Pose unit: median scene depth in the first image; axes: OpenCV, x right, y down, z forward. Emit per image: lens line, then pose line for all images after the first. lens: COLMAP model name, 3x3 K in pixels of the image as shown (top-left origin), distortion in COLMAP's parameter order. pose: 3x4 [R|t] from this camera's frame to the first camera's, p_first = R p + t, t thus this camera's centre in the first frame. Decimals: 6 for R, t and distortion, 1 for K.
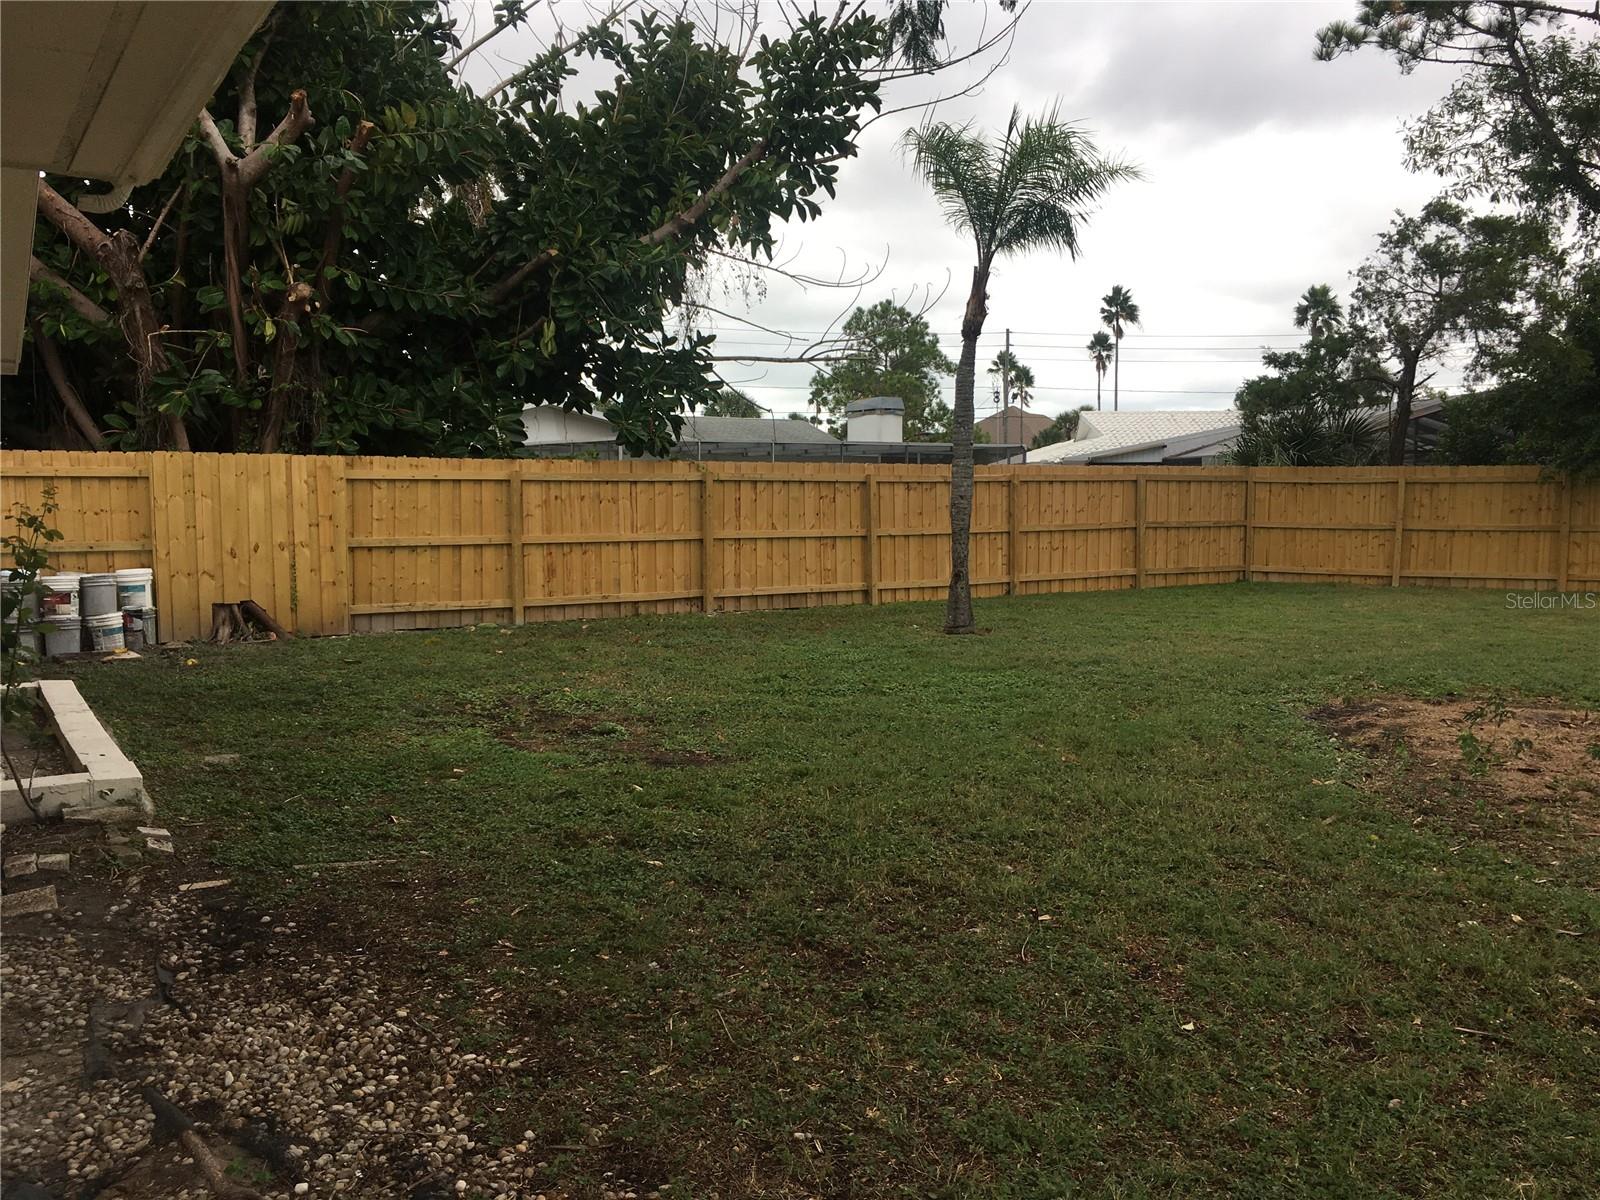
lens RADIAL K [[1373.3, 0, 808.0], [0, 1373.3, 595.6], [0, 0, 1]] dist [0.079118, -0.103535]
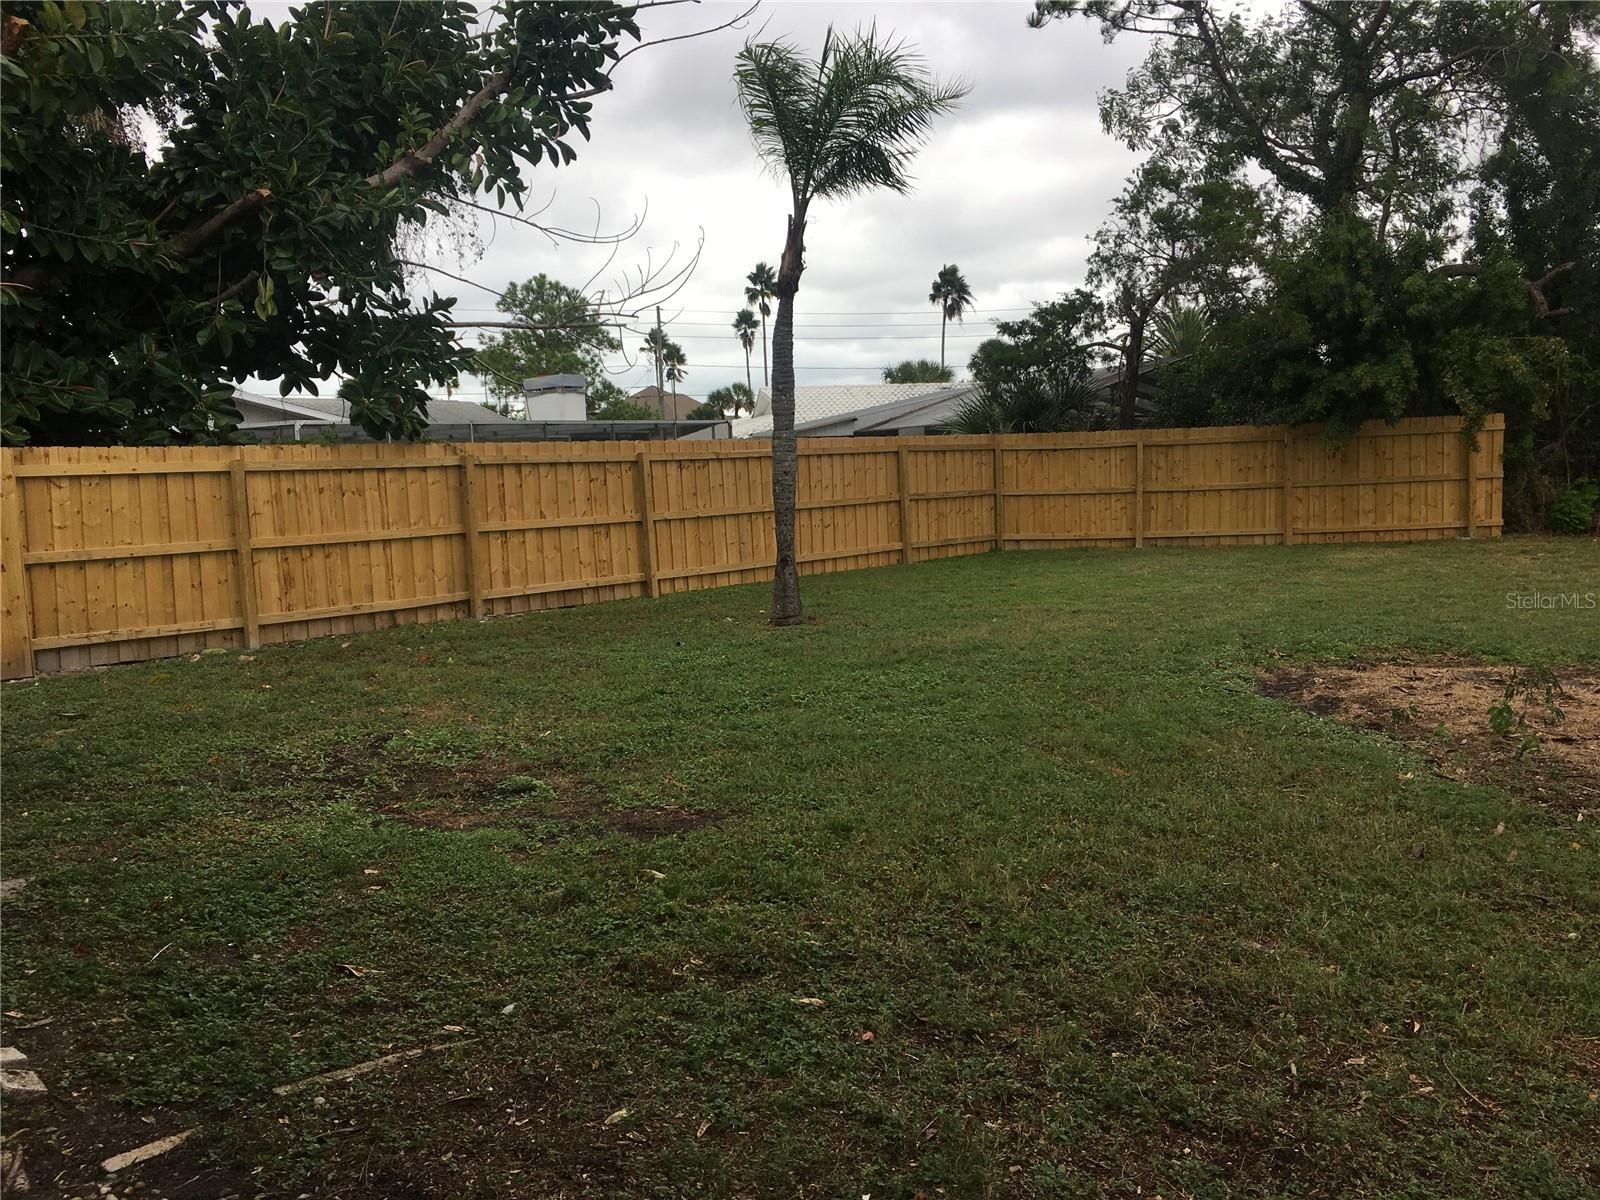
lens RADIAL K [[1373.3, 0, 816.3], [0, 1373.3, 605.5], [0, 0, 1]] dist [0.079118, -0.103535]
pose [[0.964428, -0.061038, 0.257201, -0.087715], [0.055646, 0.998052, 0.028195, -0.007891], [-0.258421, -0.012880, 0.965947, 0.104846]]
